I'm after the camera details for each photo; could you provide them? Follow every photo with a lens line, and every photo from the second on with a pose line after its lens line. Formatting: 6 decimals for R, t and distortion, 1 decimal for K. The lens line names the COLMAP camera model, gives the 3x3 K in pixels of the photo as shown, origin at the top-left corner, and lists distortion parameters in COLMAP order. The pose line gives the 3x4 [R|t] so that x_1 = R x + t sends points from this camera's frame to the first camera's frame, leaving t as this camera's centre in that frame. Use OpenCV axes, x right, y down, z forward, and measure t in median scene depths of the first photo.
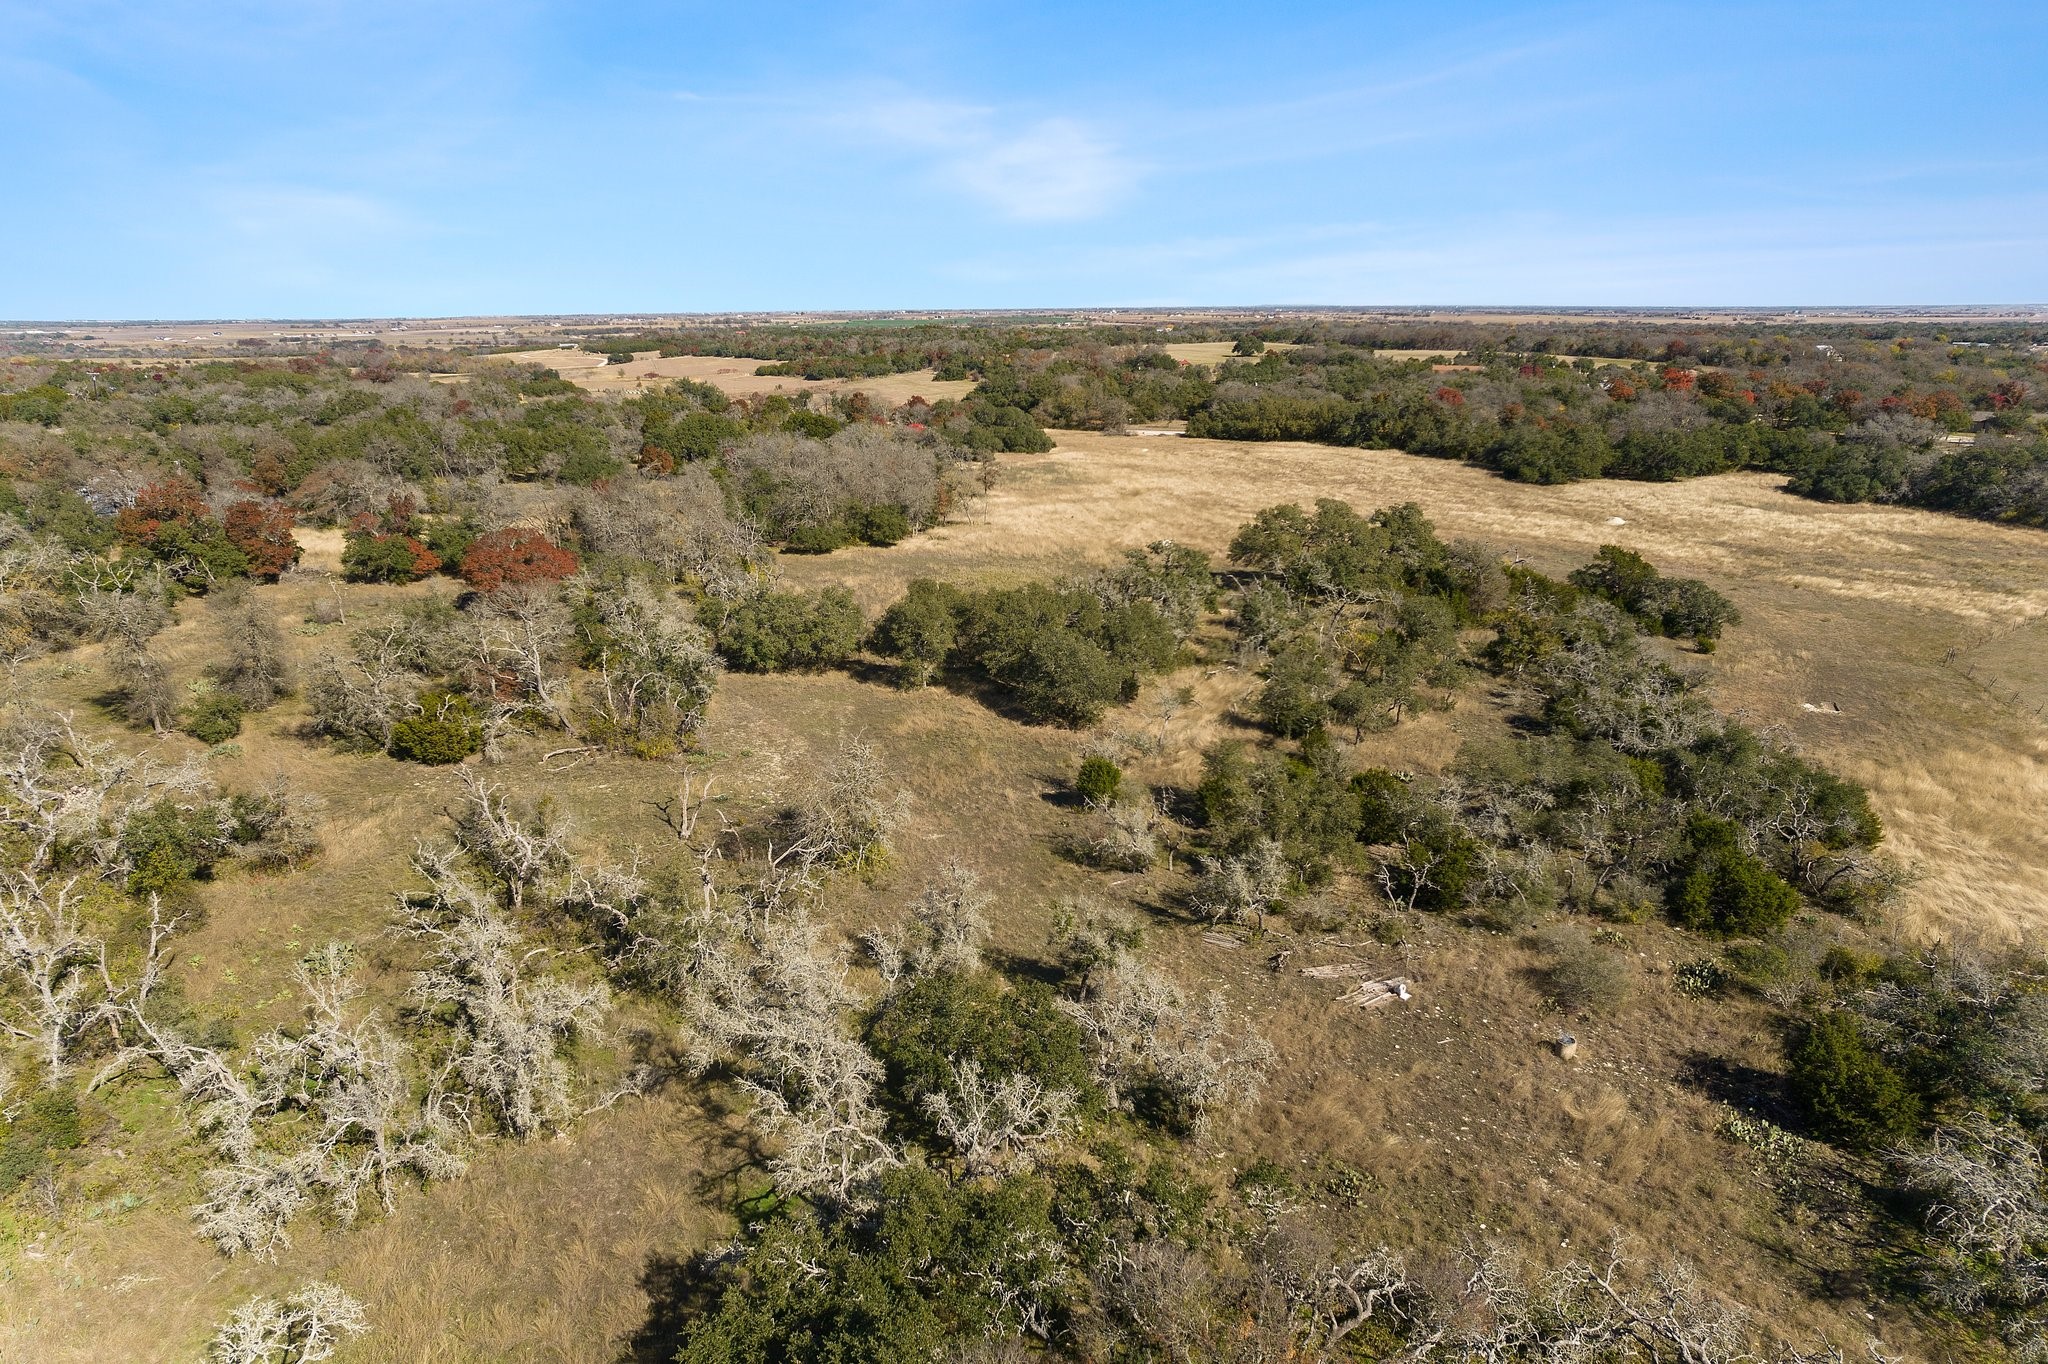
lens RADIAL K [[1297.9, 0, 1050.8], [0, 1297.9, 681.1], [0, 0, 1]] dist [-0.079640, 0.072167]
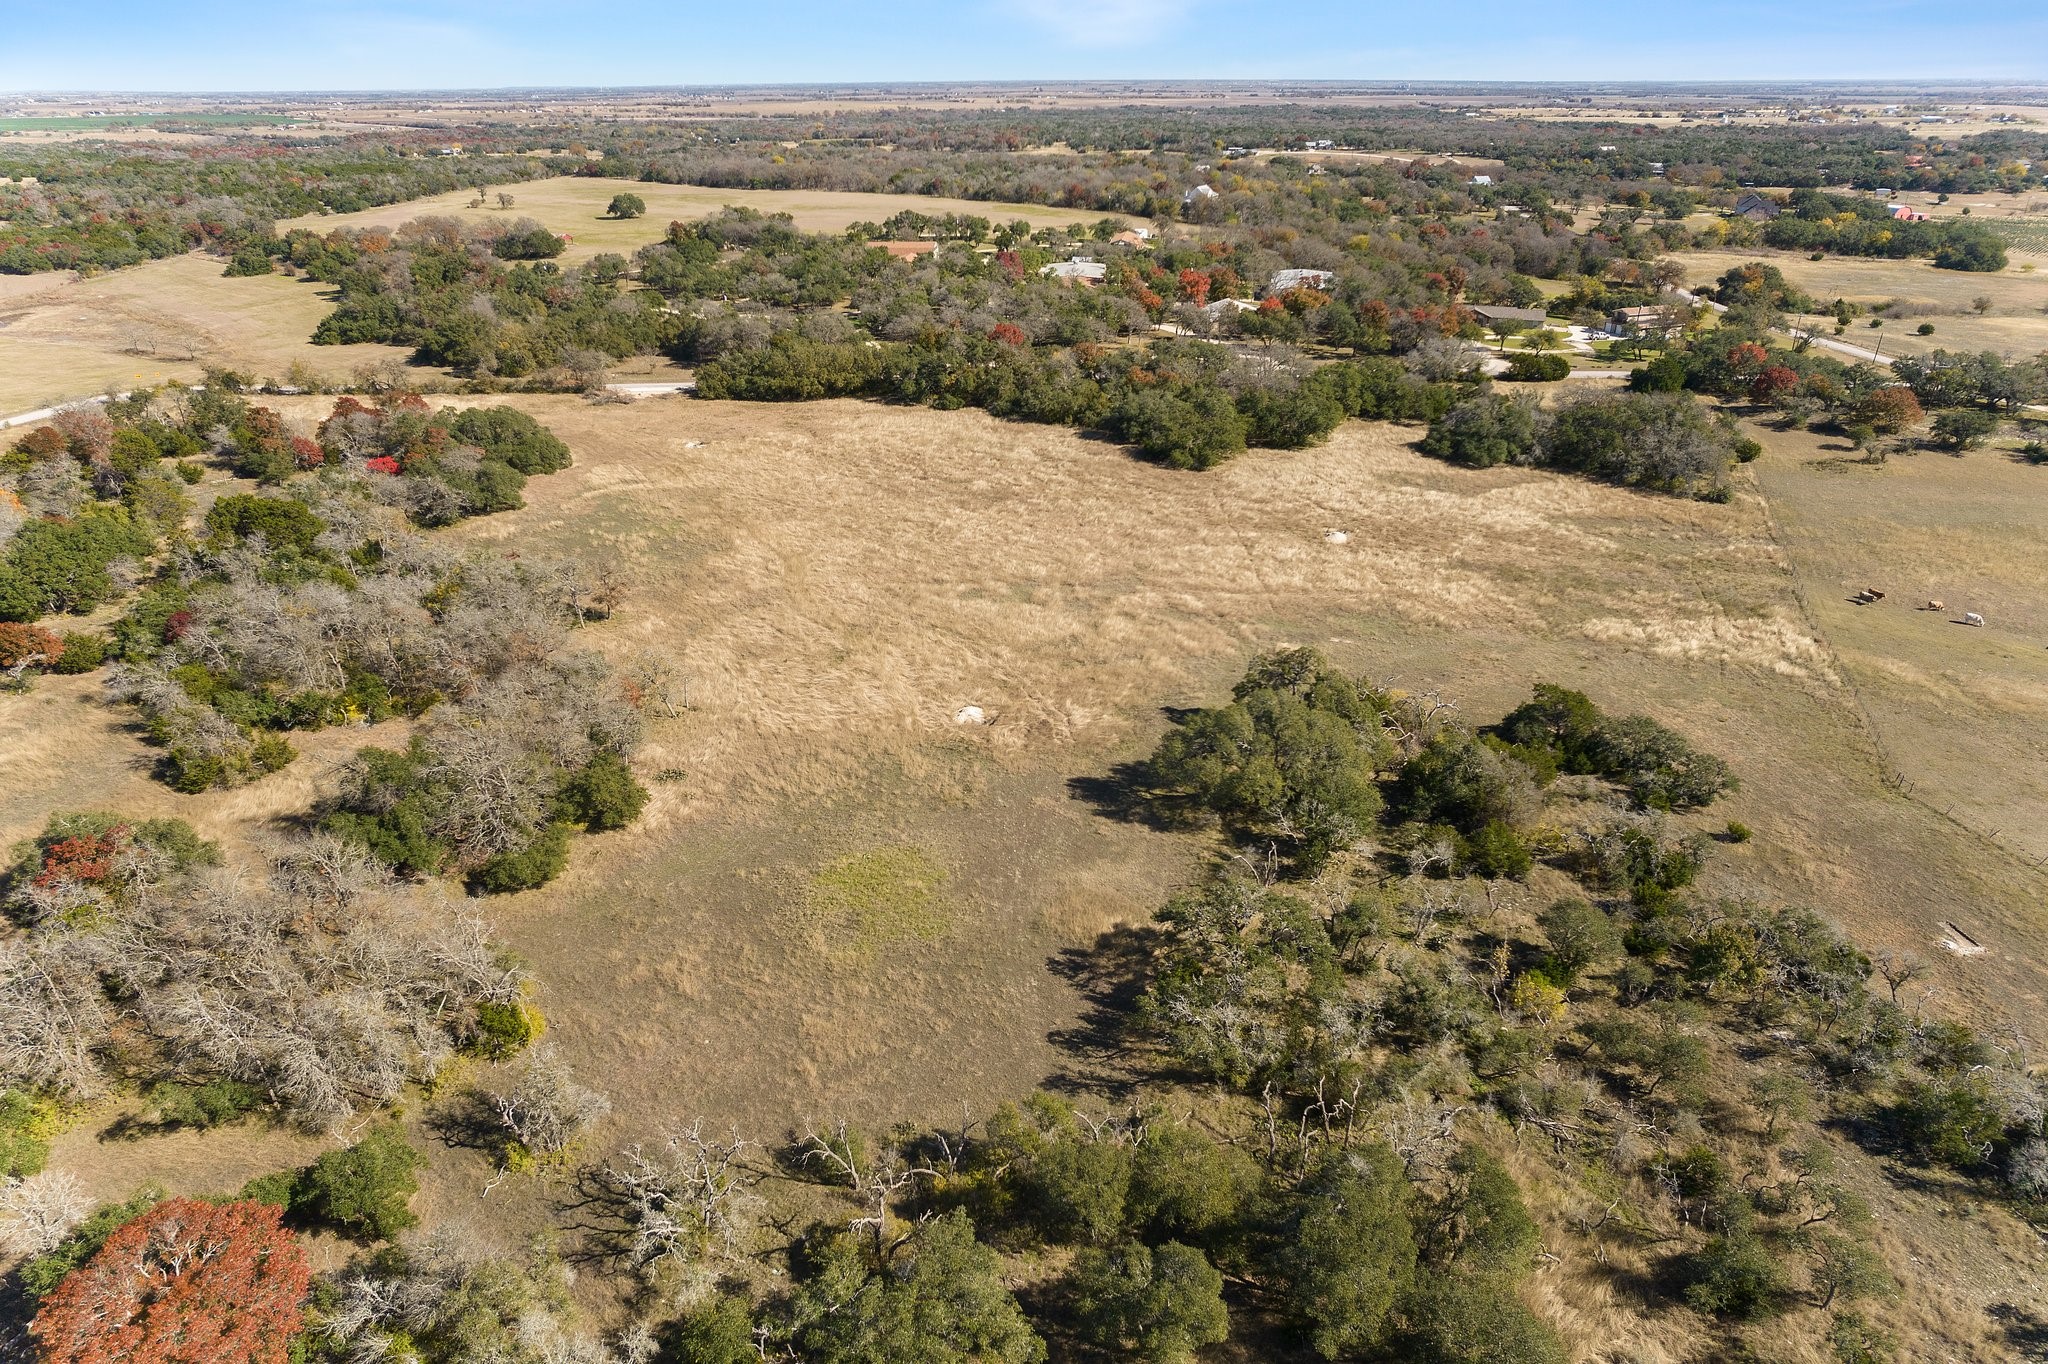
lens RADIAL K [[1288.4, 0, 1024.0], [0, 1288.4, 682.0], [0, 0, 1]] dist [-0.067933, 0.072920]
pose [[0.871770, -0.209736, 0.442751, -0.062249], [0.138147, 0.972293, 0.188576, -0.076054], [-0.470035, -0.103230, 0.876590, 0.094649]]
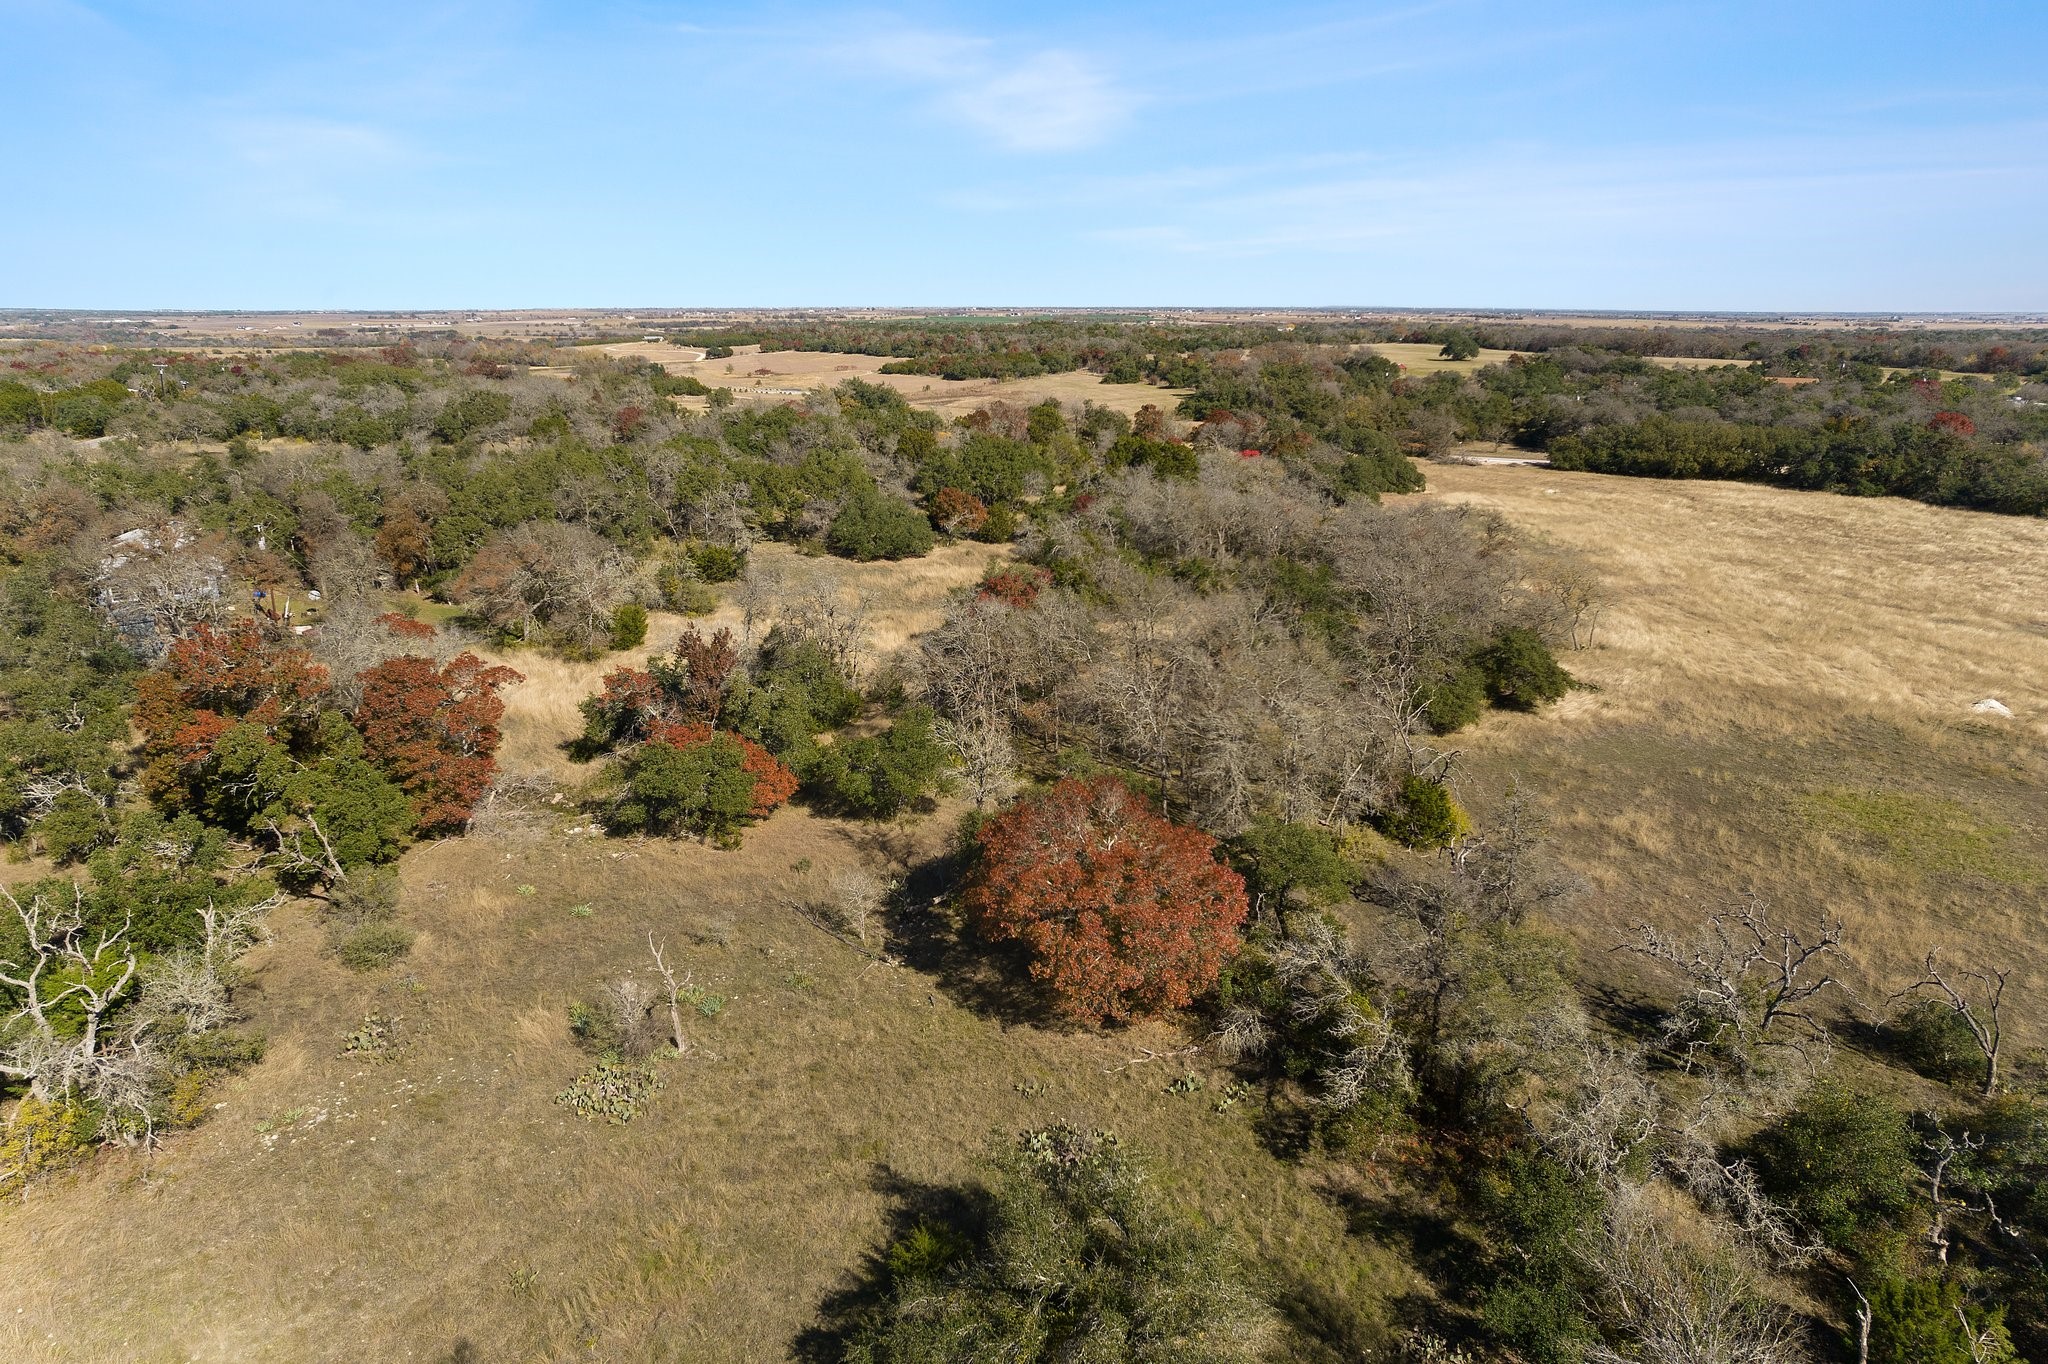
lens RADIAL K [[1297.9, 0, 1050.8], [0, 1297.9, 681.1], [0, 0, 1]] dist [-0.079640, 0.072167]
pose [[0.998944, 0.021080, -0.040821, -0.086805], [-0.021035, 0.999778, 0.001531, -0.031830], [0.040844, -0.000671, 0.999165, 0.125100]]
